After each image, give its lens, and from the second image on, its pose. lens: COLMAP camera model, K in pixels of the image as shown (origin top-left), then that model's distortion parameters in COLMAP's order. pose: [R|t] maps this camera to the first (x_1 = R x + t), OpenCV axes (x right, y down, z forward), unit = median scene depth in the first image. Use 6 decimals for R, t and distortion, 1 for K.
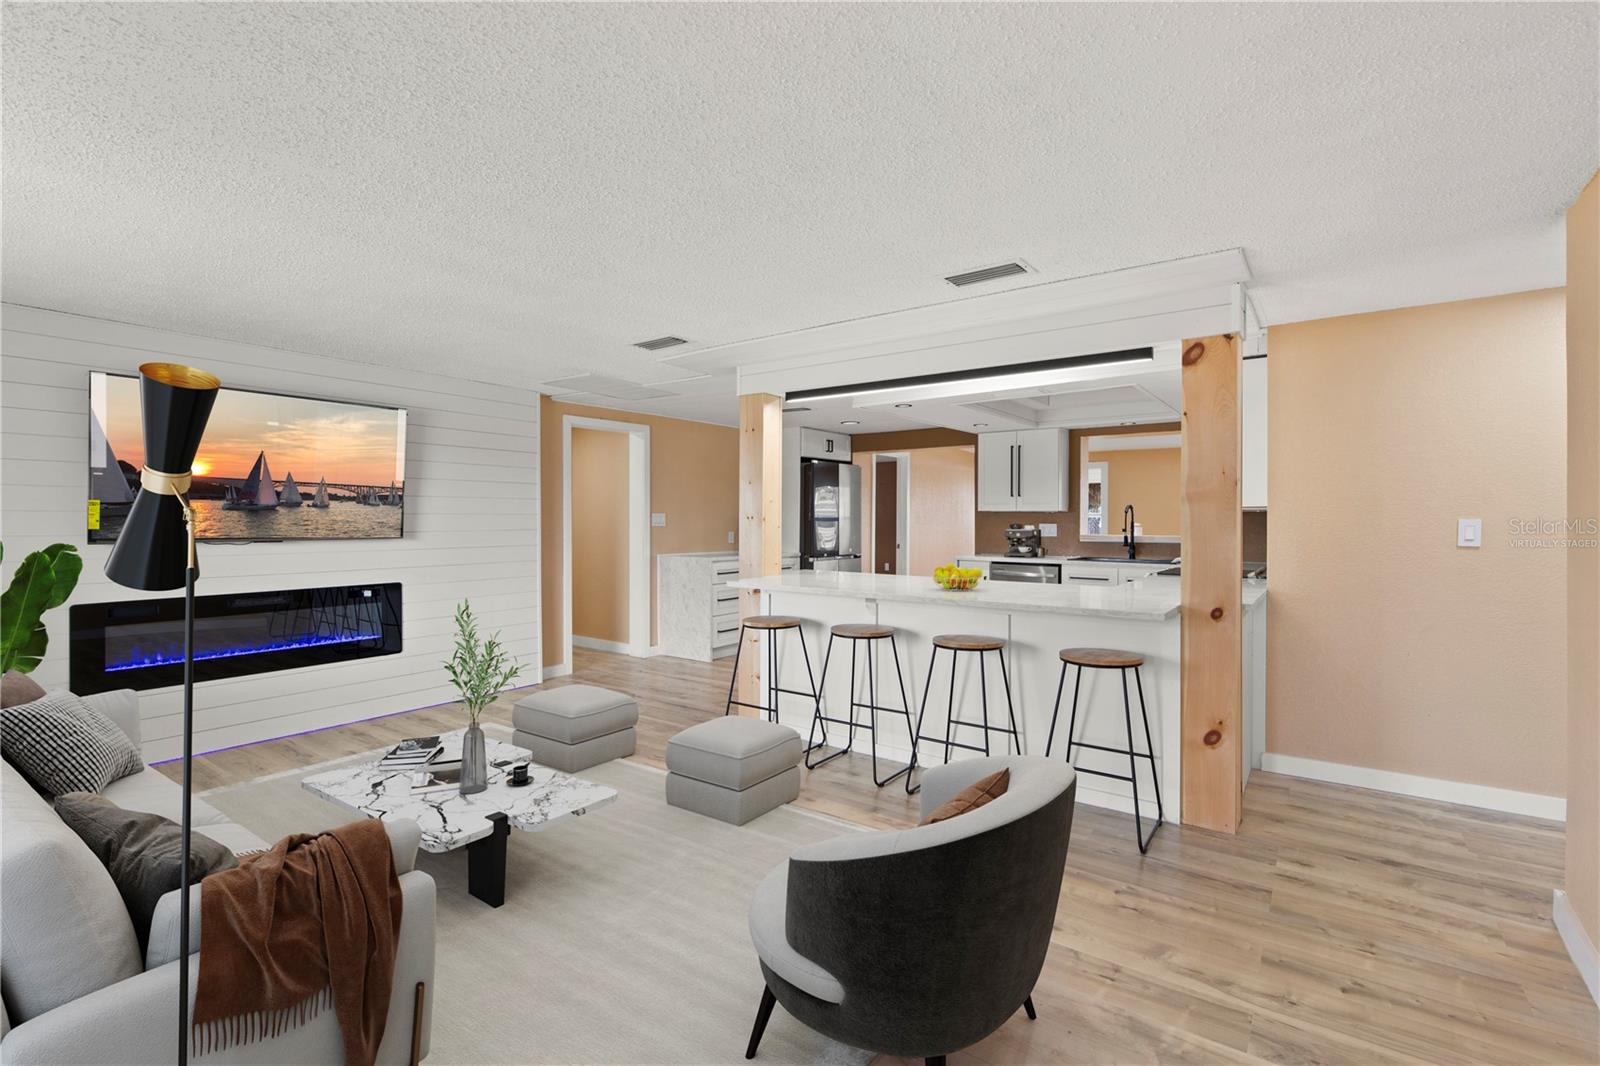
lens RADIAL K [[756.1, 0, 796.5], [0, 756.1, 525.2], [0, 0, 1]] dist [0.005170, -0.000373]
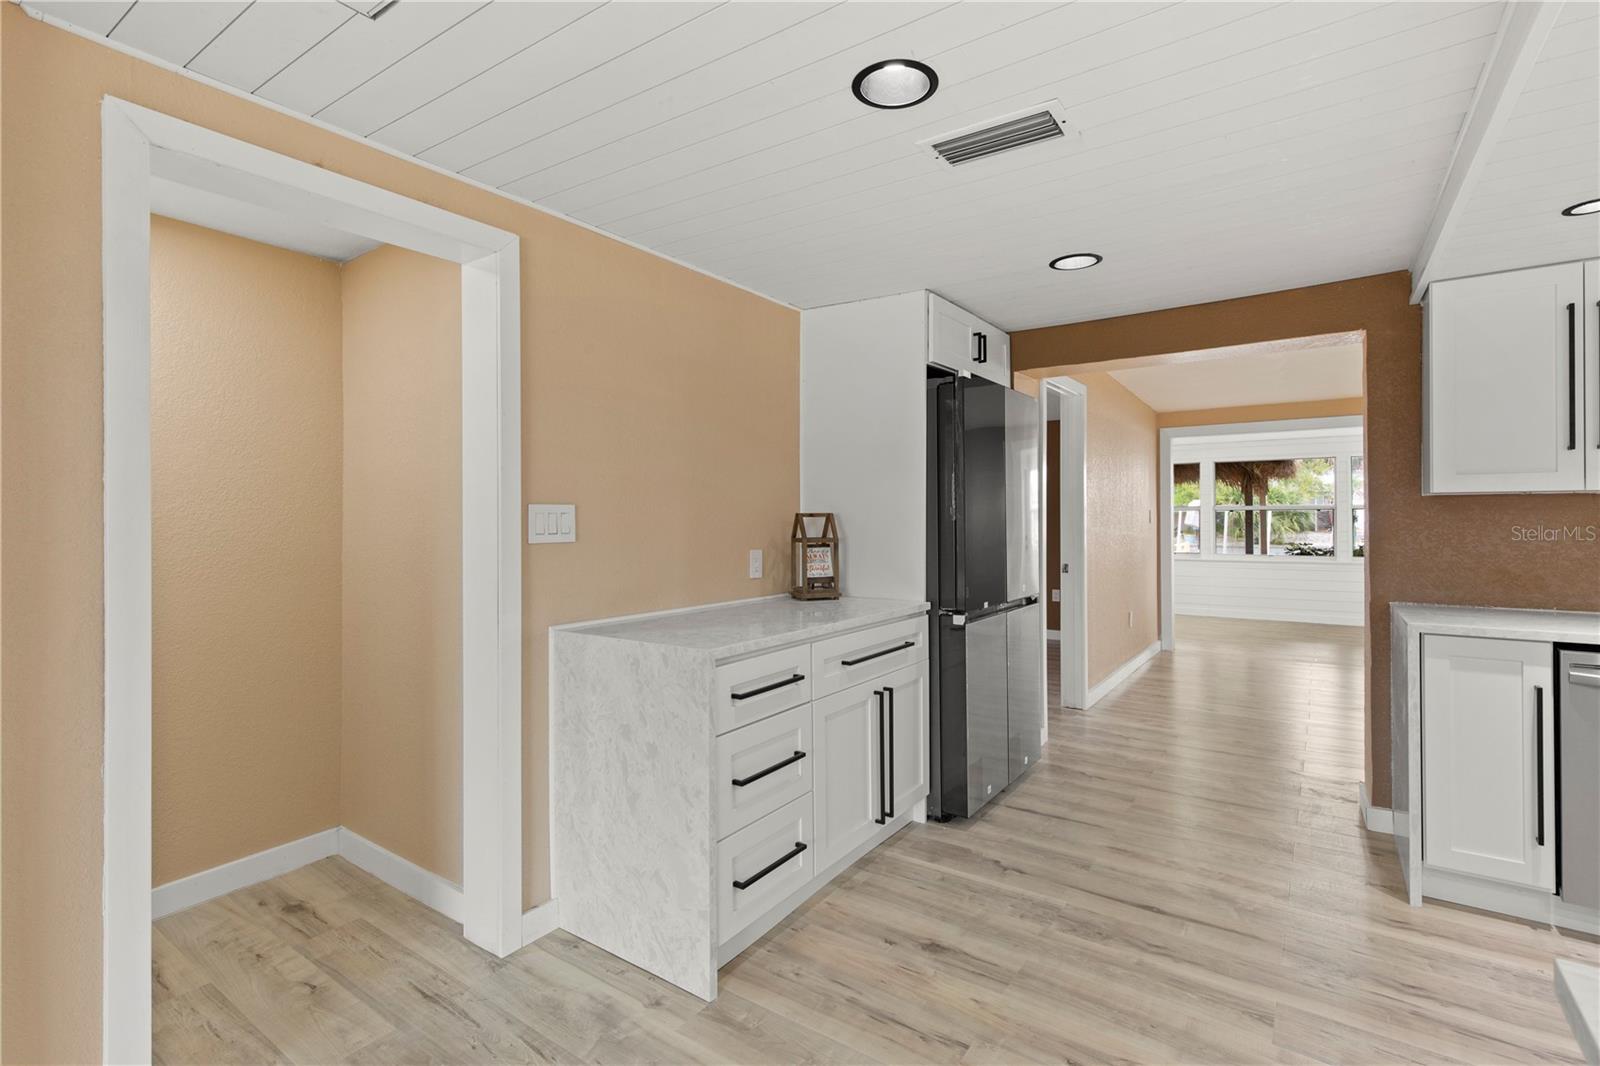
lens RADIAL K [[756.1, 0, 801.5], [0, 756.1, 512.0], [0, 0, 1]] dist [0.005170, -0.000373]
pose [[0.999631, -0.006958, 0.026252, -0.111482], [0.007425, 0.999815, -0.017738, -0.007701], [-0.026124, 0.017926, 0.999498, 0.917565]]
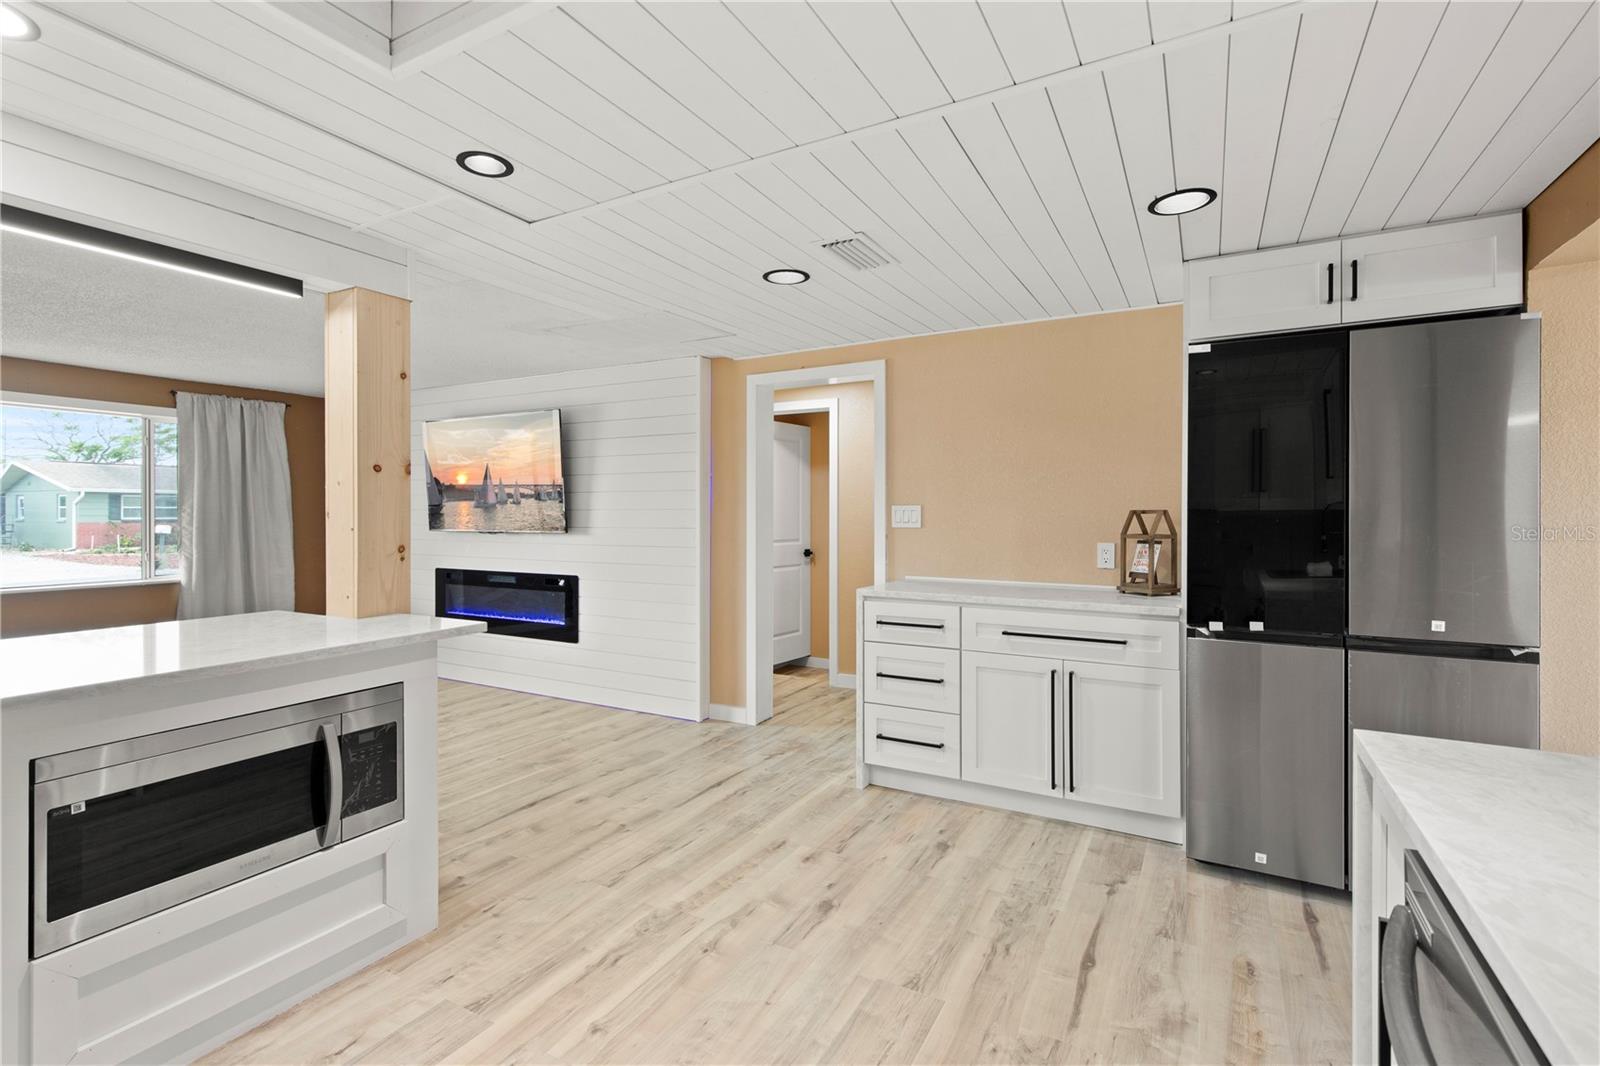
lens RADIAL K [[756.1, 0, 805.8], [0, 756.1, 515.7], [0, 0, 1]] dist [0.005170, -0.000373]
pose [[0.097718, 0.001129, -0.995214, 0.536146], [-0.010235, 0.999948, 0.000129, -0.009759], [0.995162, 0.010173, 0.097724, 1.200638]]
